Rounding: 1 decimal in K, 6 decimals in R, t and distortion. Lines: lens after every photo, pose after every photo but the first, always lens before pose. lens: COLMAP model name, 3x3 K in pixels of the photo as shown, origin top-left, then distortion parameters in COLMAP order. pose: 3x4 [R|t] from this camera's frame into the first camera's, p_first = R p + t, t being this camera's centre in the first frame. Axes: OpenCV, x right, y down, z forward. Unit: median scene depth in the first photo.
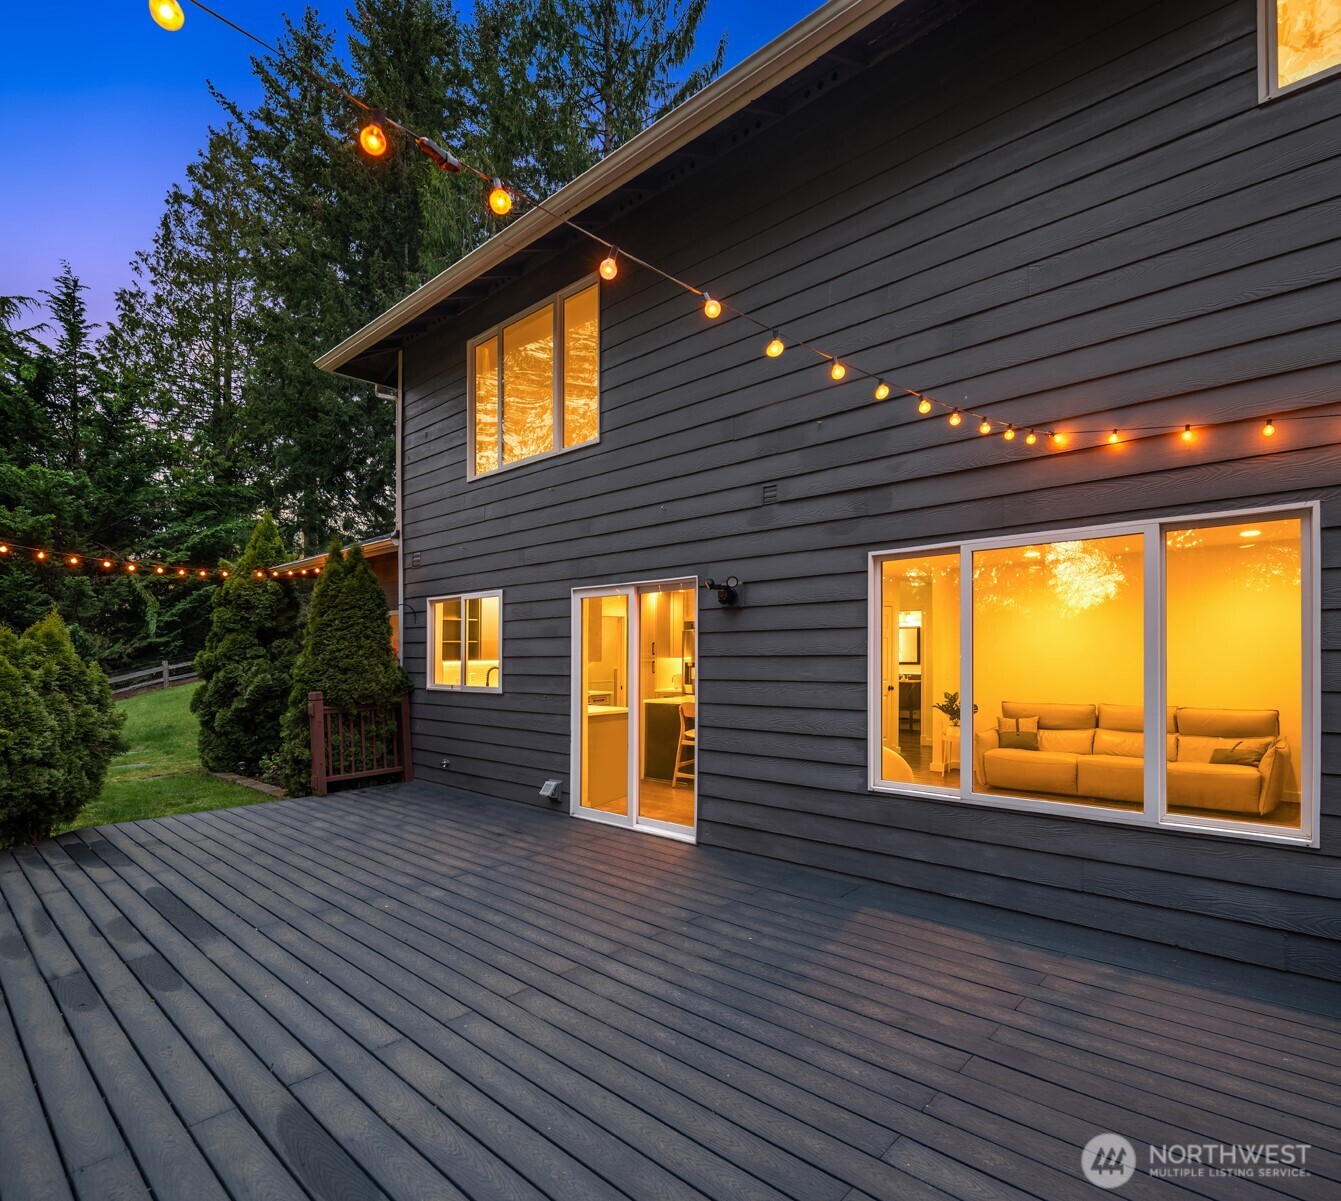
lens RADIAL K [[691.6, 0, 675.6], [0, 691.6, 629.2], [0, 0, 1]] dist [0.018046, -0.000549]
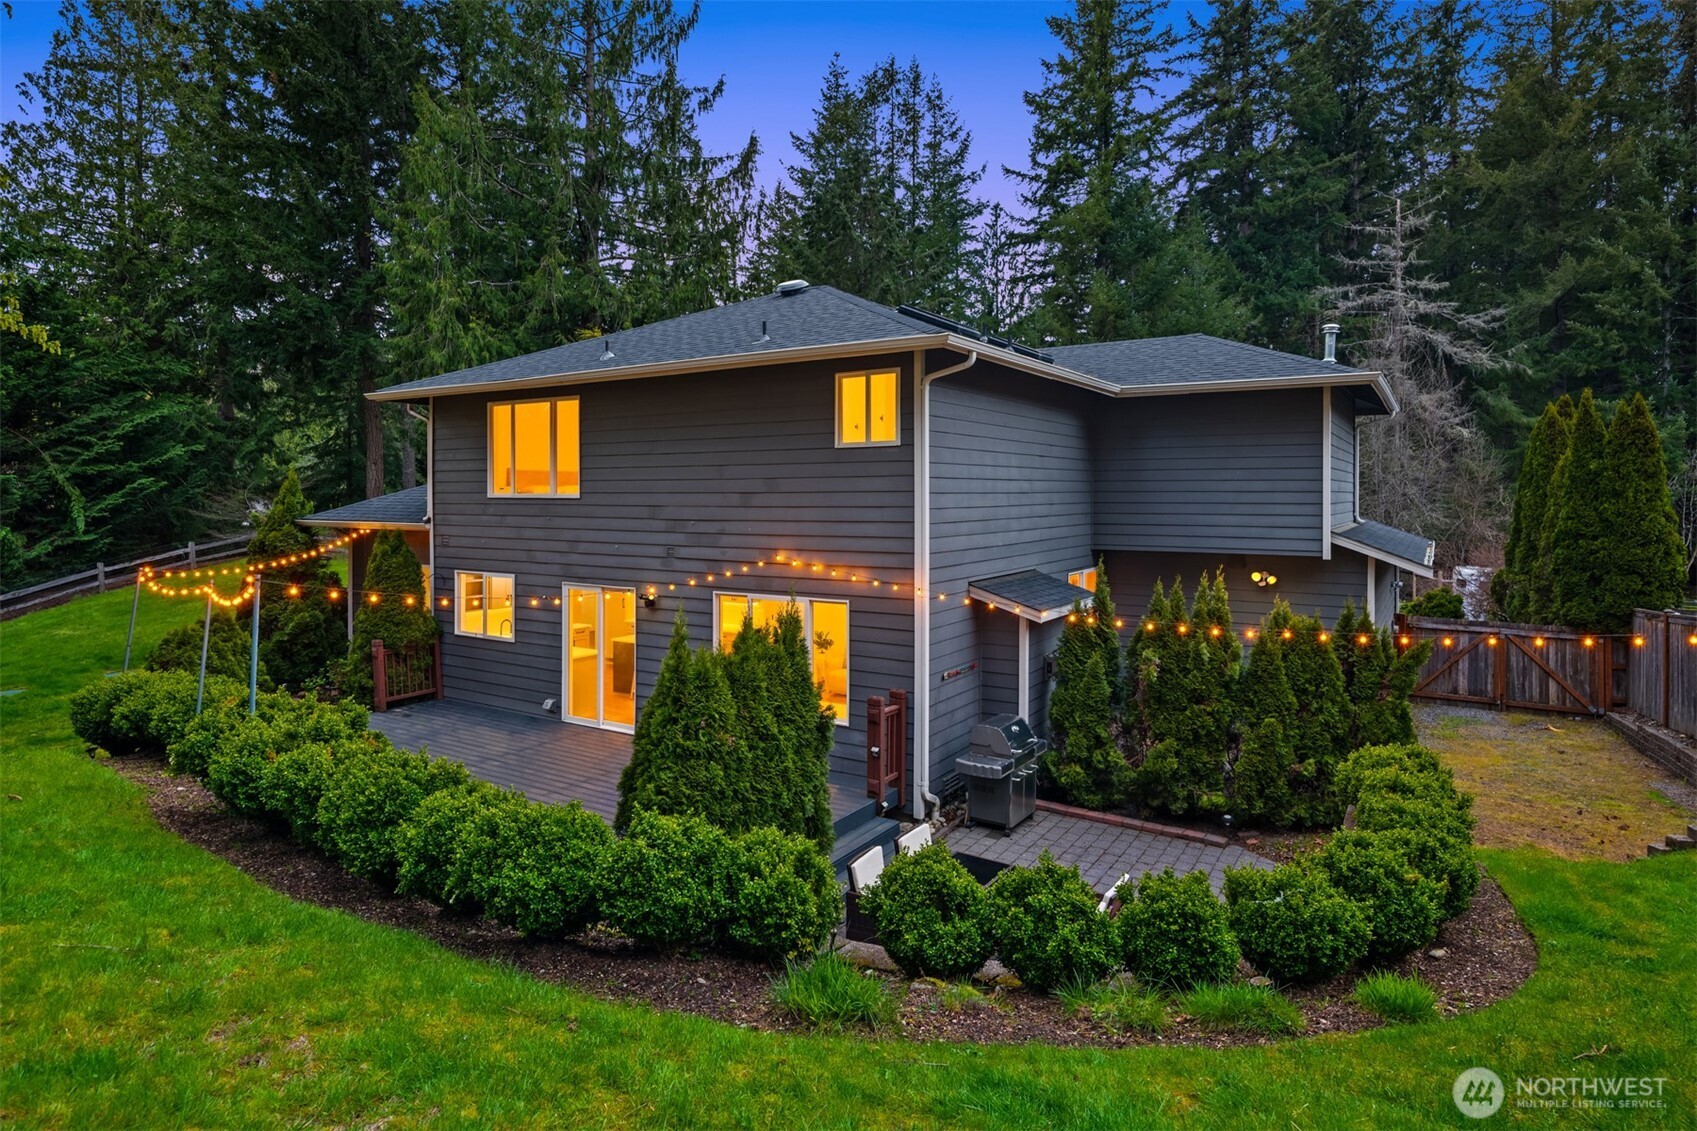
lens RADIAL K [[917.3, 0, 823.7], [0, 917.3, 501.4], [0, 0, 1]] dist [-0.009526, 0.000646]
pose [[0.989408, -0.000286, 0.145163, 0.121654], [-0.006047, 0.999049, 0.043185, -0.292284], [-0.145037, -0.043605, 0.988465, -1.018085]]
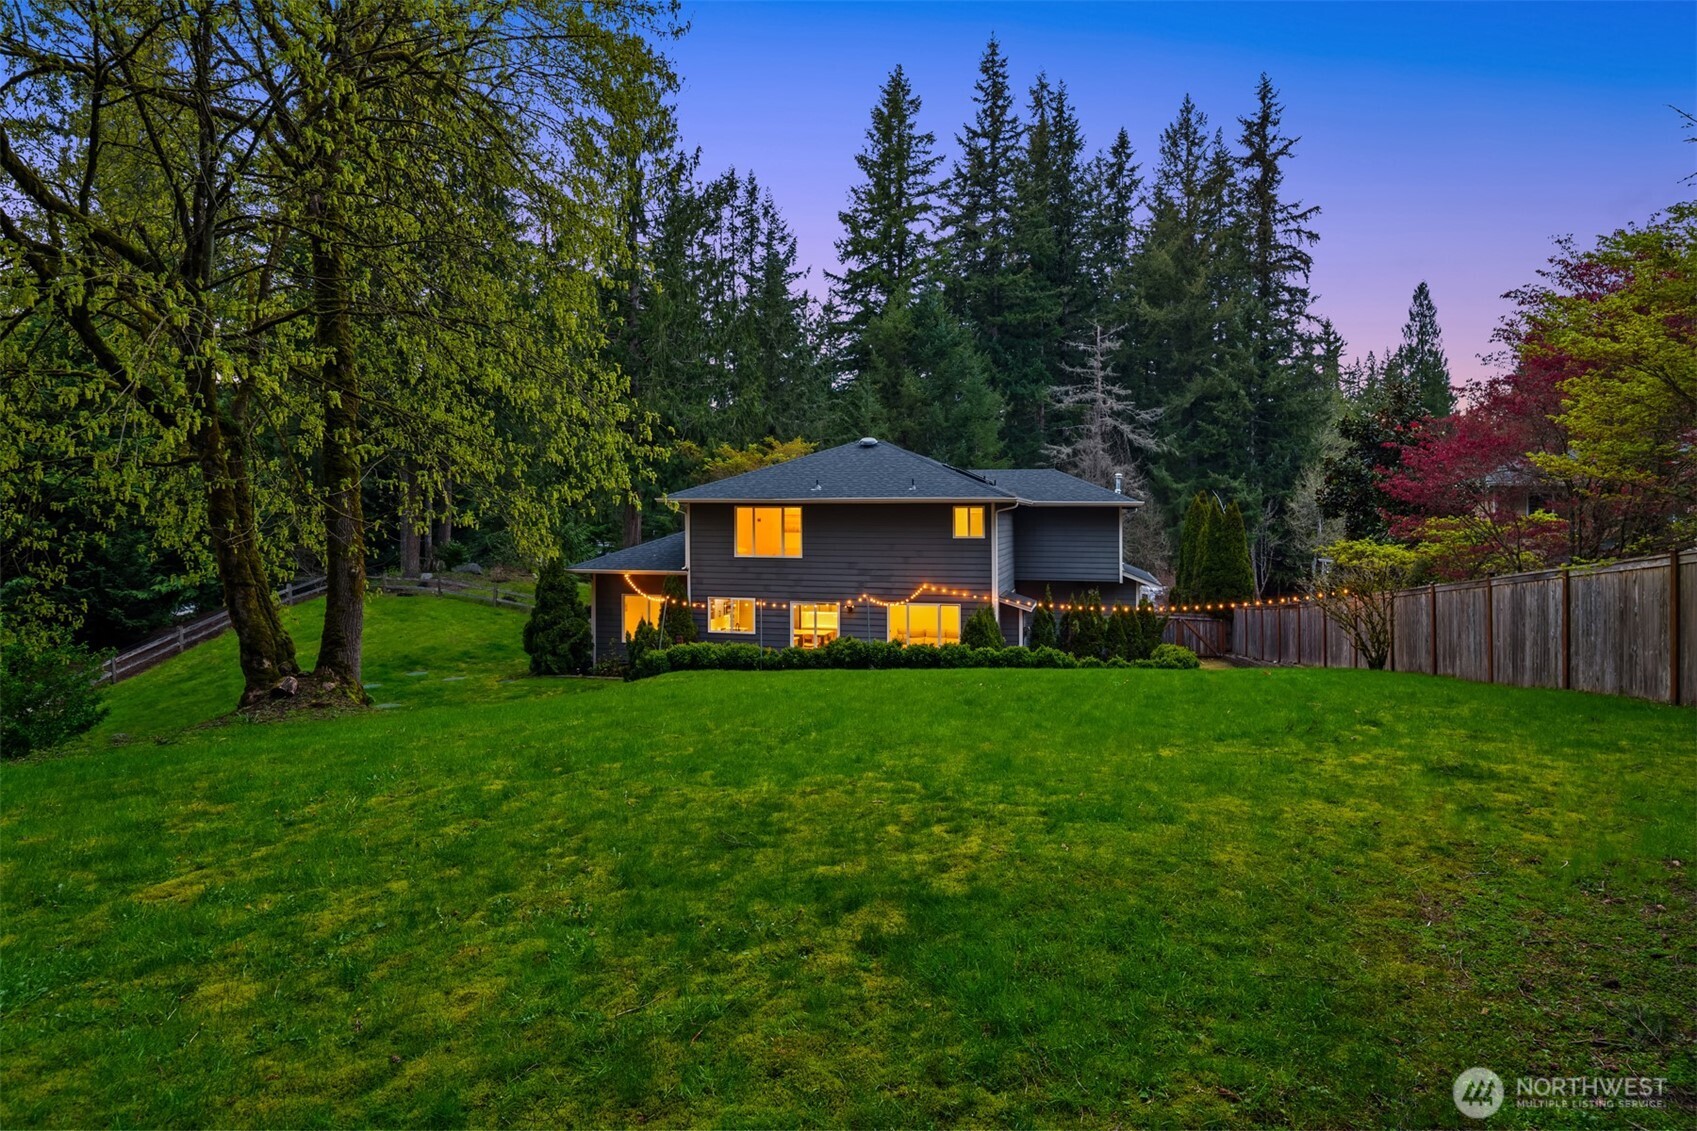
lens RADIAL K [[947.3, 0, 856.1], [0, 947.3, 486.0], [0, 0, 1]] dist [-0.002342, -0.000025]
pose [[0.882491, 0.024550, 0.469689, -1.628830], [-0.025889, 0.999658, -0.003607, -0.488849], [-0.469617, -0.008976, 0.882825, -2.512392]]
